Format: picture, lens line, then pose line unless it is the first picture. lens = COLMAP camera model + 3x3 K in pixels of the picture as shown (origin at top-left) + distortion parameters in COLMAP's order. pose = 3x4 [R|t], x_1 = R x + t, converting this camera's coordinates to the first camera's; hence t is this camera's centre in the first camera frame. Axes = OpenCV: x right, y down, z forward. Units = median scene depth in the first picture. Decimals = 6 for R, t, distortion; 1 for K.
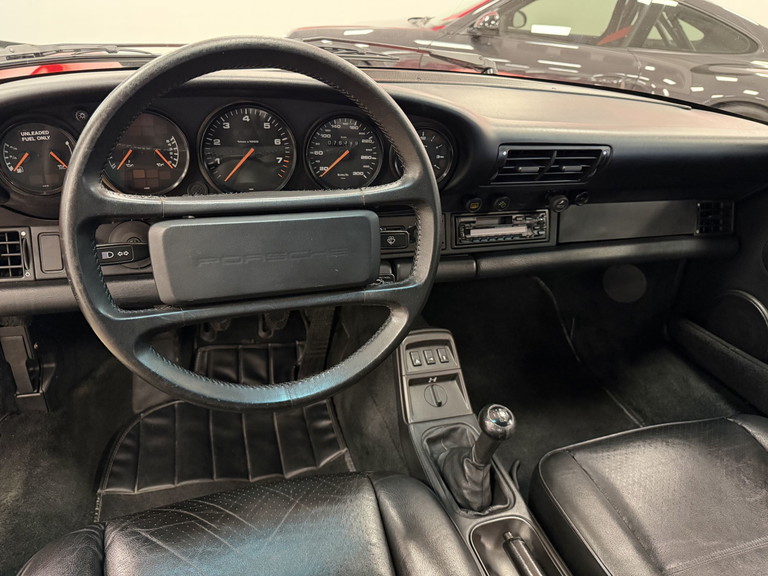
lens RADIAL K [[542.7, 0, 380.2], [0, 542.7, 284.2], [0, 0, 1]] dist [0.000671, 0.000730]
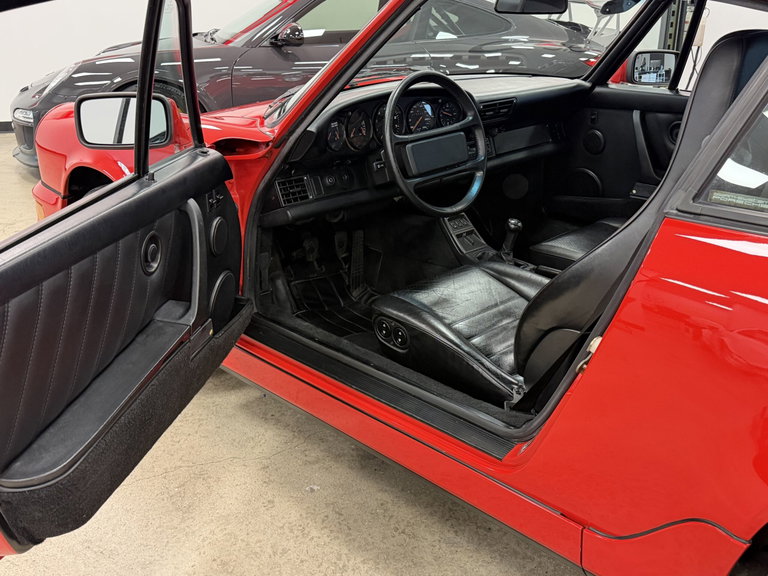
lens RADIAL K [[775.9, 0, 387.2], [0, 775.9, 287.5], [0, 0, 1]] dist [0.020706, 0.000000]
pose [[0.887760, -0.245536, 0.389352, -1.247882], [0.285997, 0.956998, -0.048591, 0.414142], [-0.360678, 0.154490, 0.919807, -1.358600]]
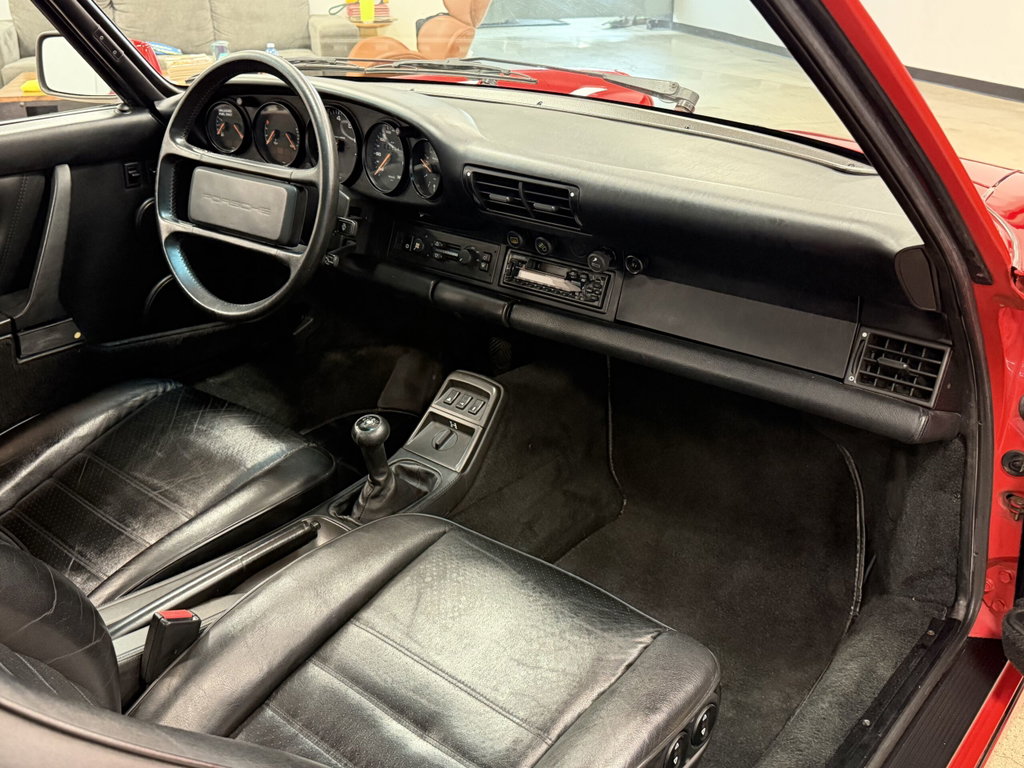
lens RADIAL K [[1034.5, 0, 510.8], [0, 1034.5, 386.0], [0, 0, 1]] dist [0.020706, 0.000000]
pose [[0.523691, 0.276036, -0.805948, 1.536544], [-0.366140, 0.927146, 0.079635, -0.054311], [0.769213, 0.253386, 0.586606, 0.058418]]
